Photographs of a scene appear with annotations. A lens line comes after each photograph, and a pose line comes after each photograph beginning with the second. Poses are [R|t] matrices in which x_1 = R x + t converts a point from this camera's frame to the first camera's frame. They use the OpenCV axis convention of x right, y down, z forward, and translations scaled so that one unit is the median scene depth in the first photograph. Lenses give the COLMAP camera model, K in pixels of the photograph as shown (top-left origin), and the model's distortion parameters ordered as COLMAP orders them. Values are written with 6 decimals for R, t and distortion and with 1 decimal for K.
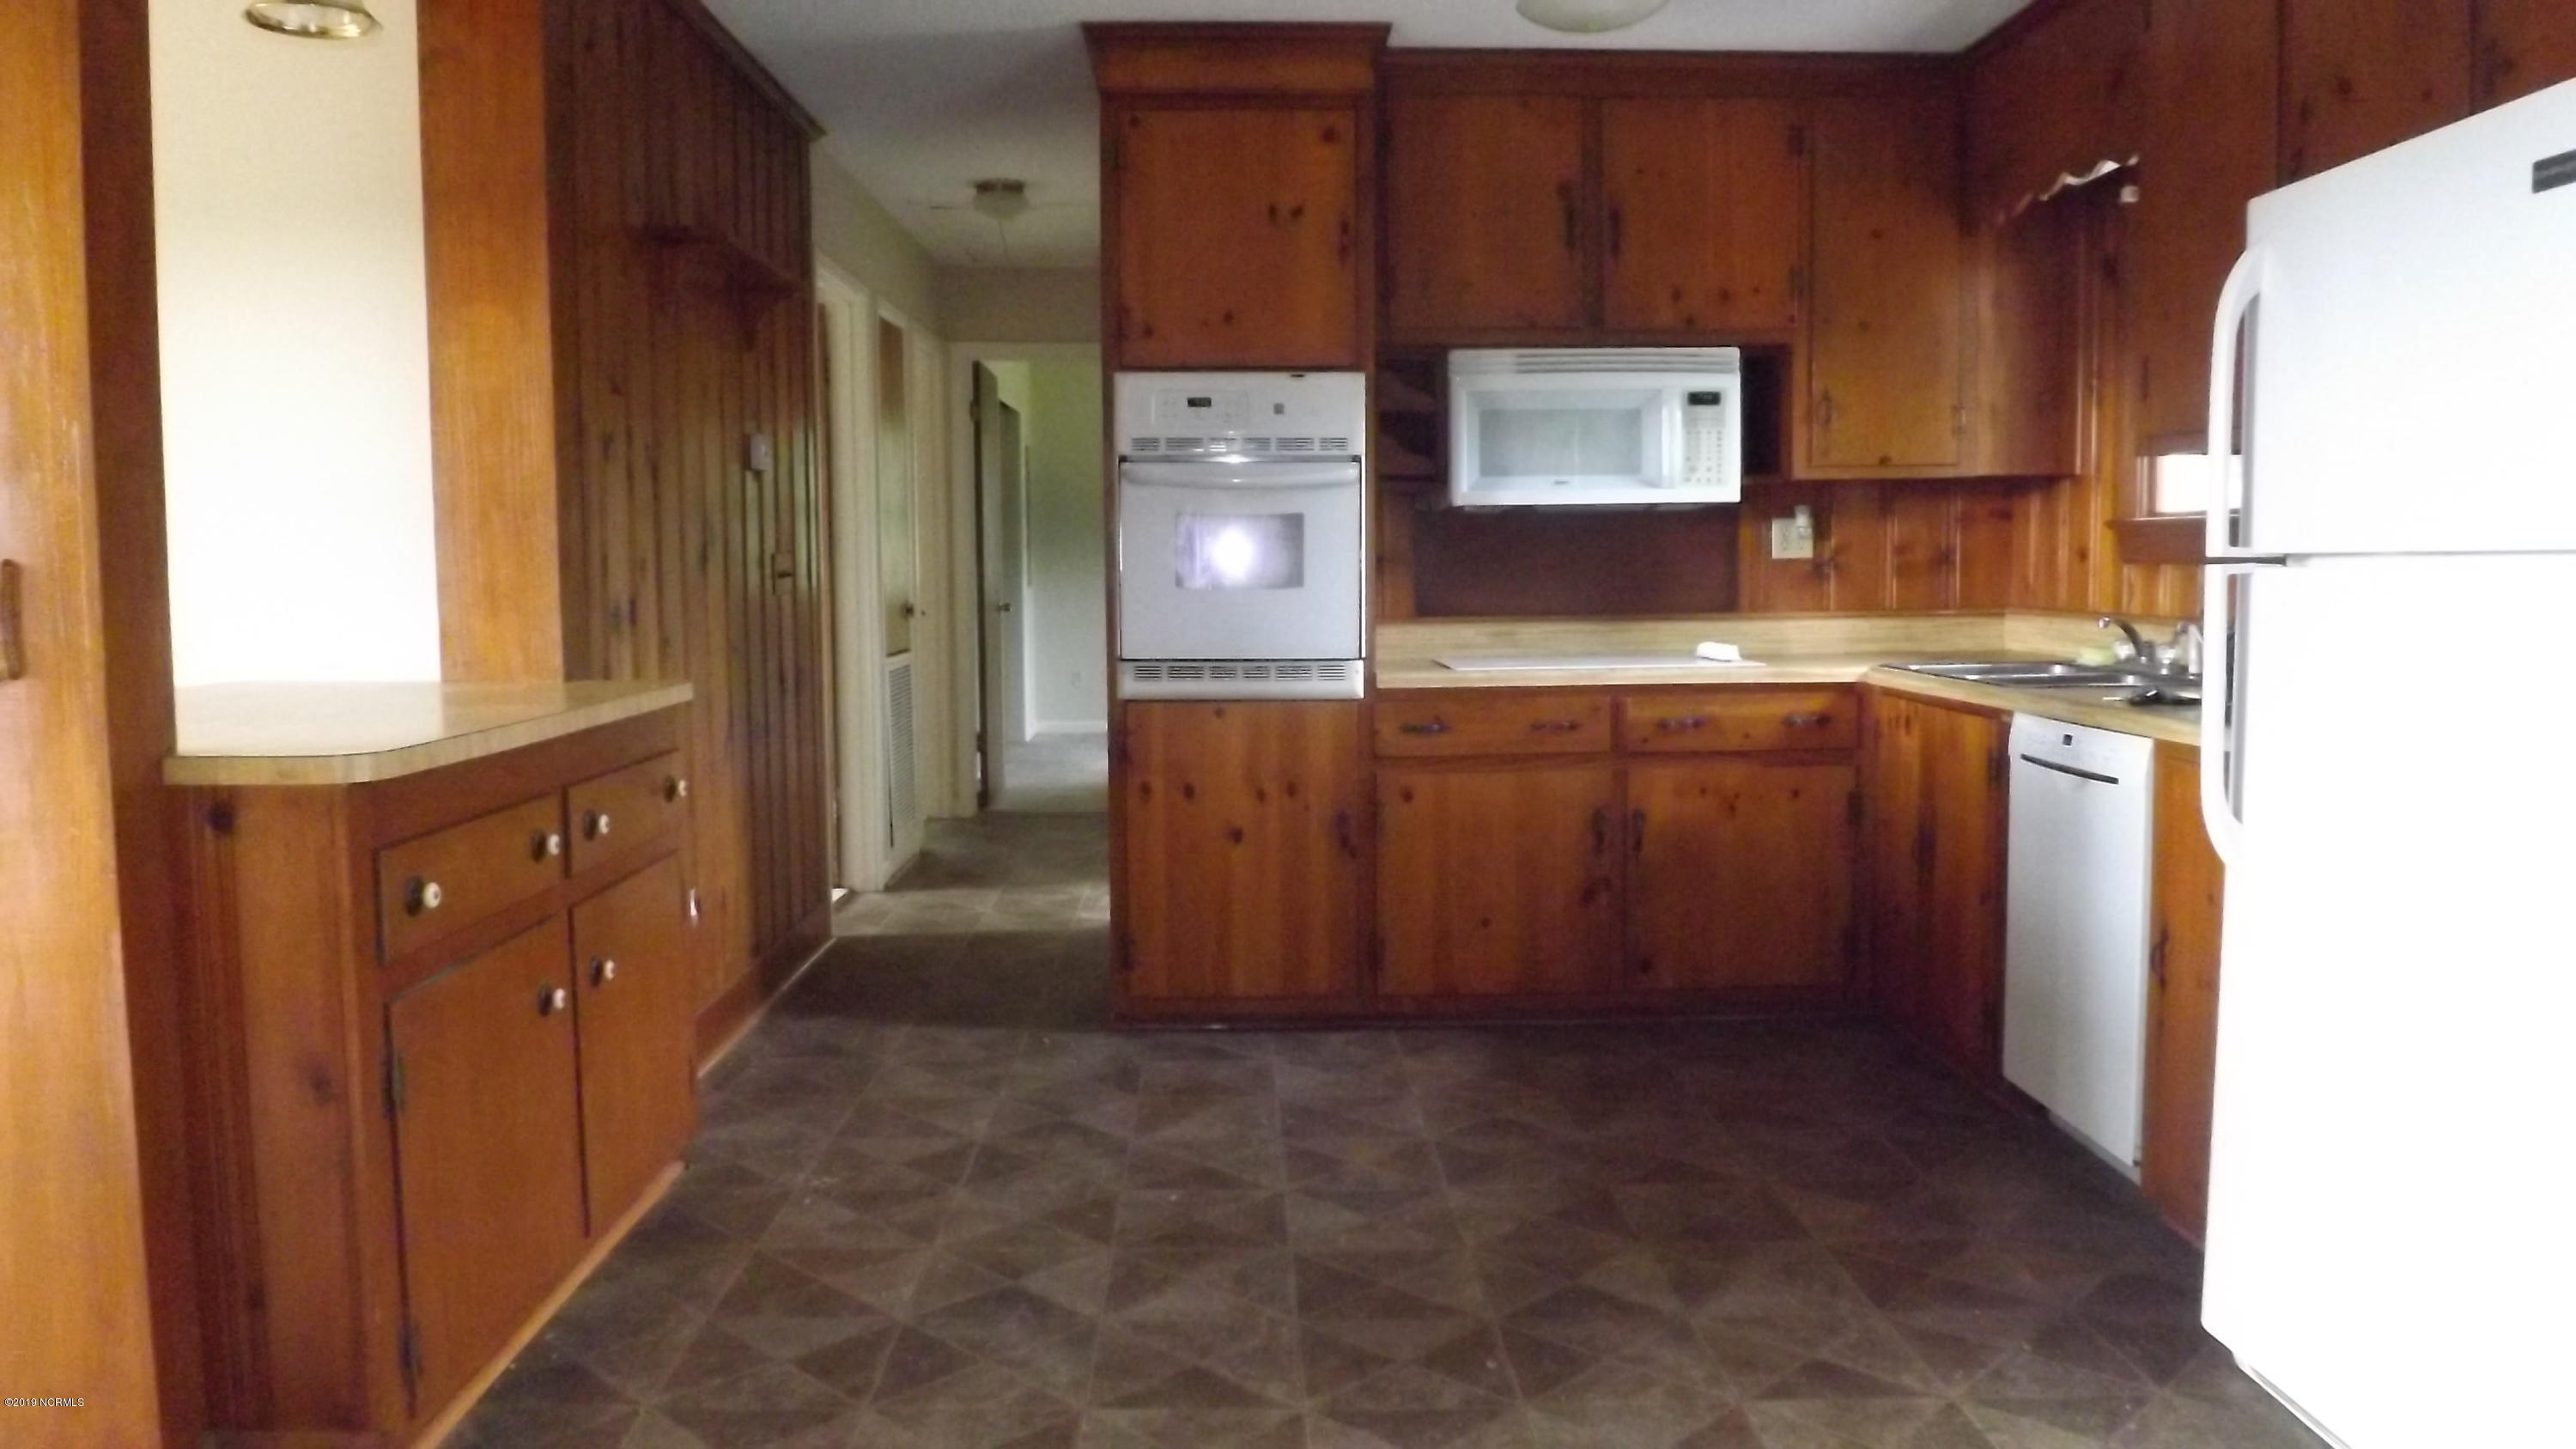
lens RADIAL K [[1872.9, 0, 1226.5], [0, 1872.9, 687.3], [0, 0, 1]] dist [-0.056395, 0.010119]
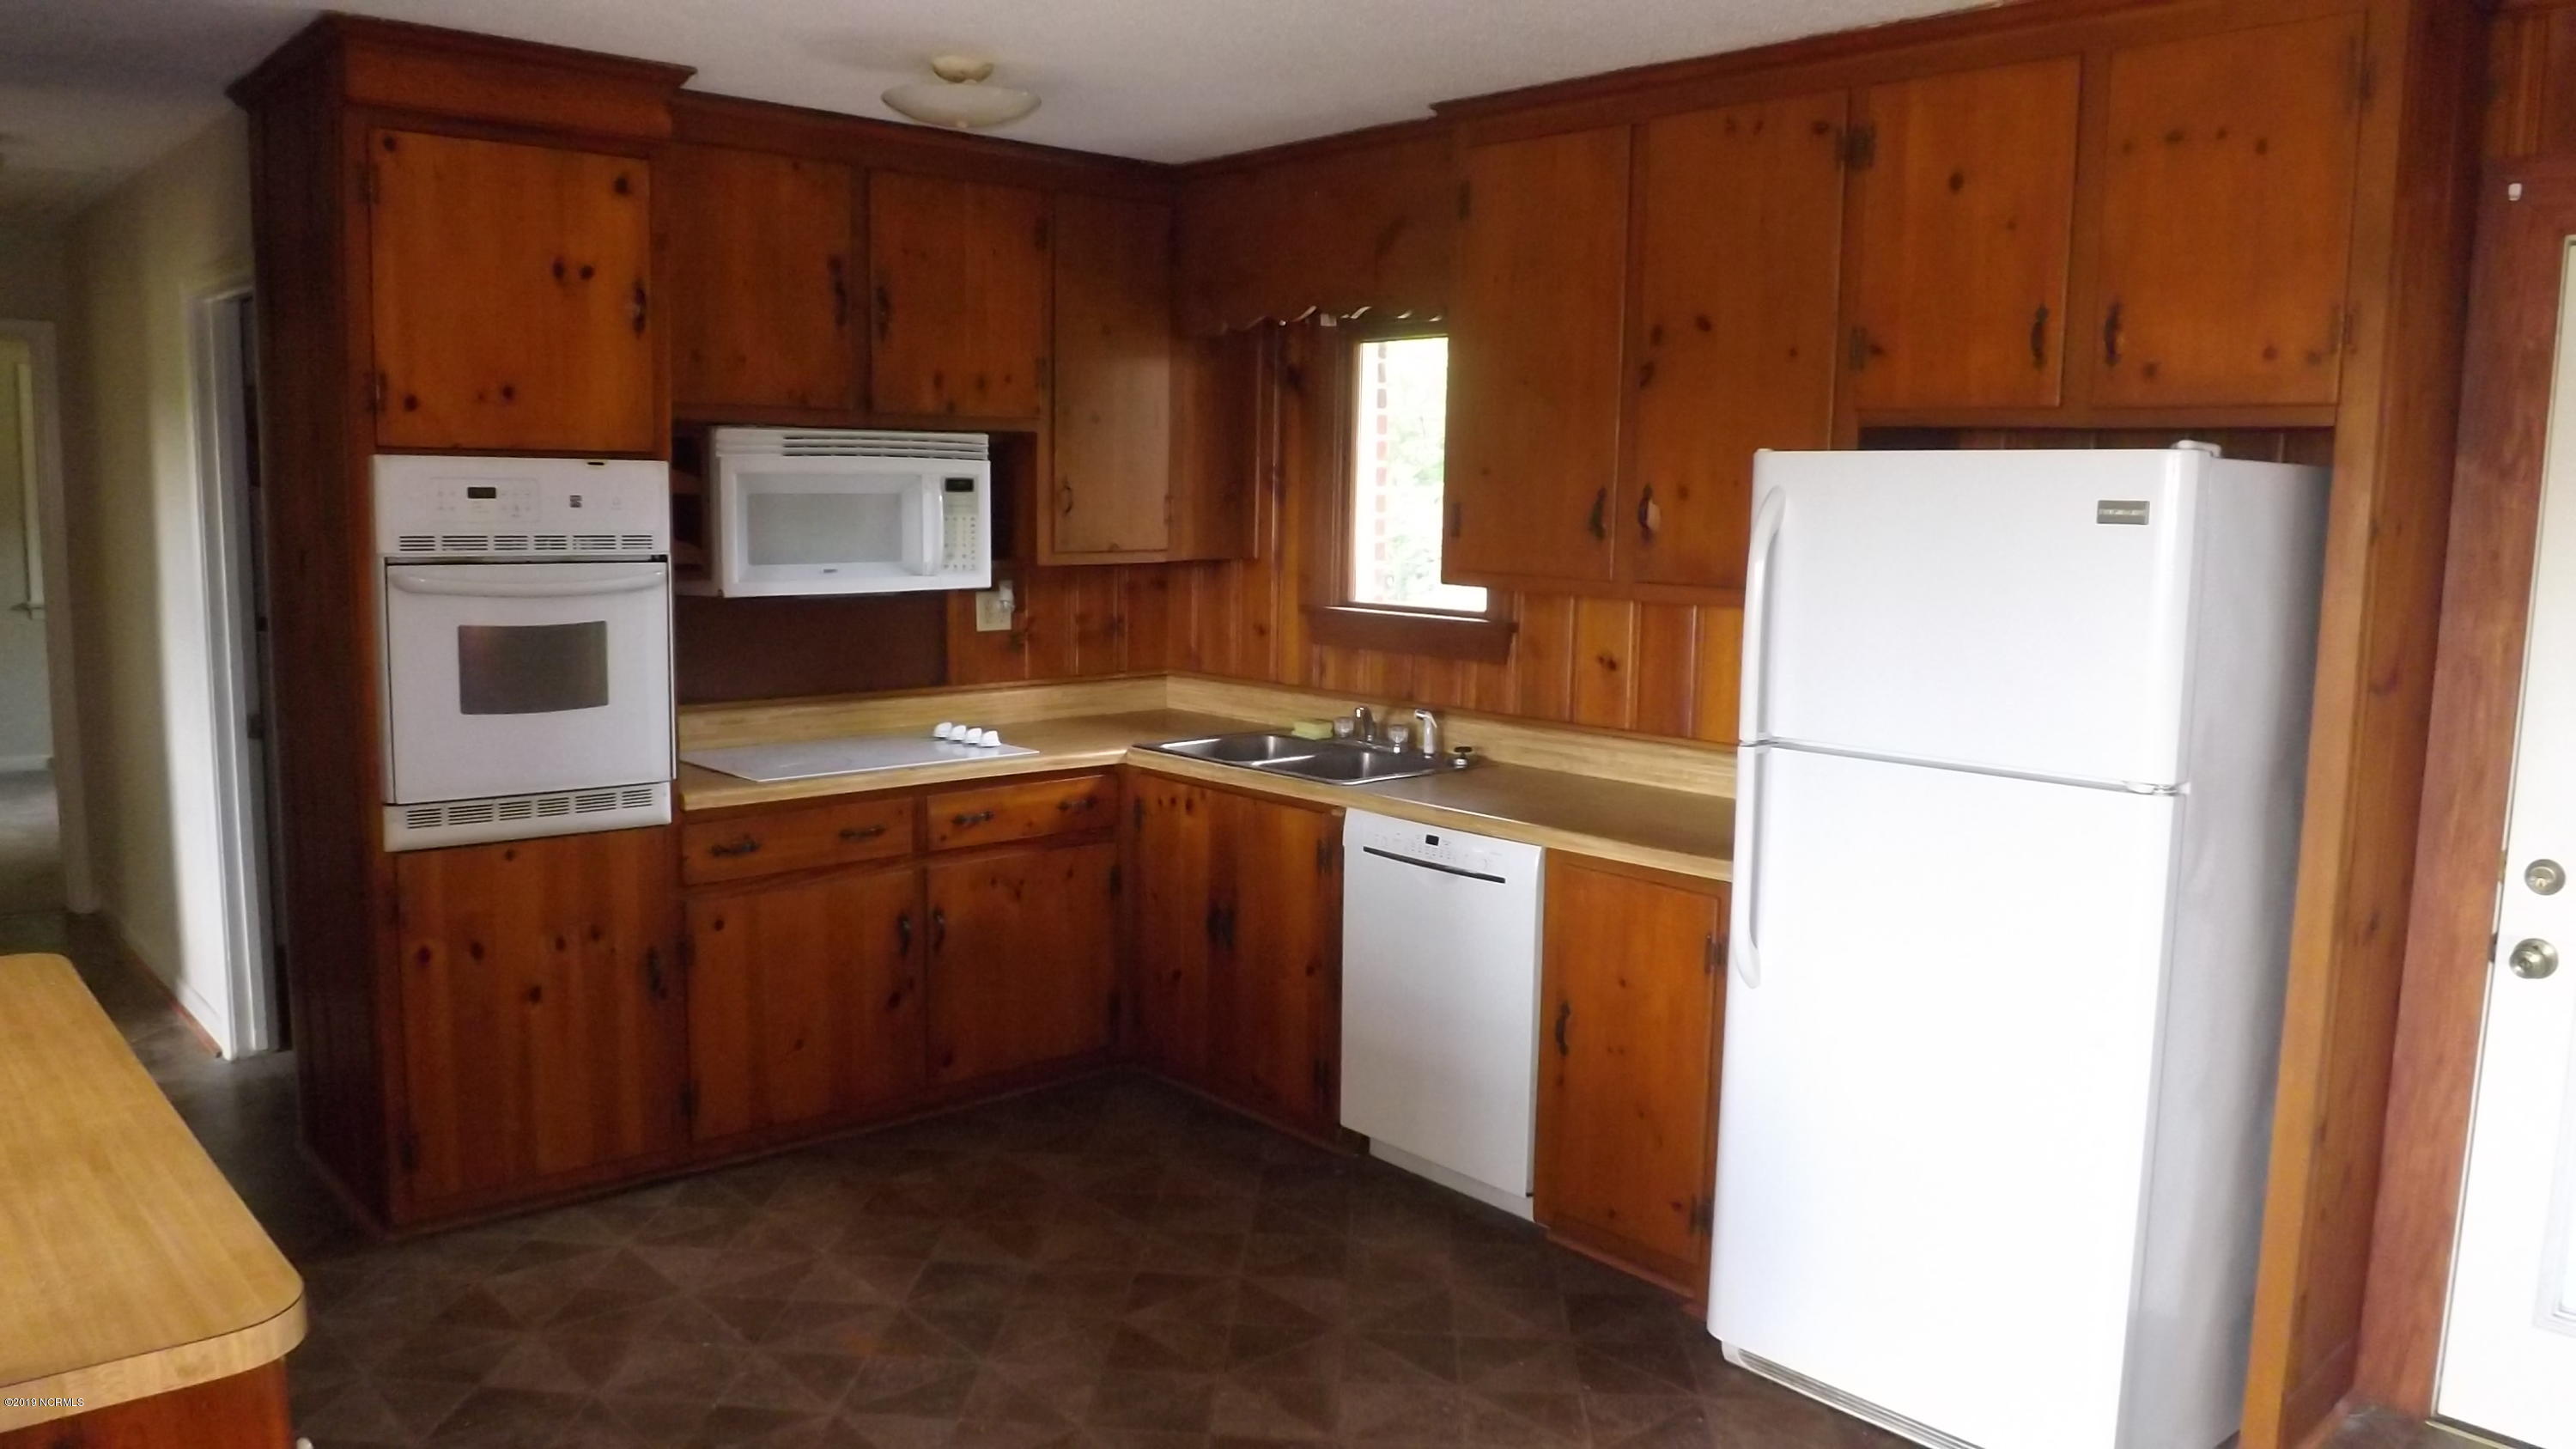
lens RADIAL K [[1872.9, 0, 1281.2], [0, 1872.9, 733.5], [0, 0, 1]] dist [-0.056395, 0.010119]
pose [[0.760049, -0.063519, 0.646754, -0.278380], [0.024485, 0.997304, 0.069174, -0.091309], [-0.649404, -0.036740, 0.759555, 0.131130]]
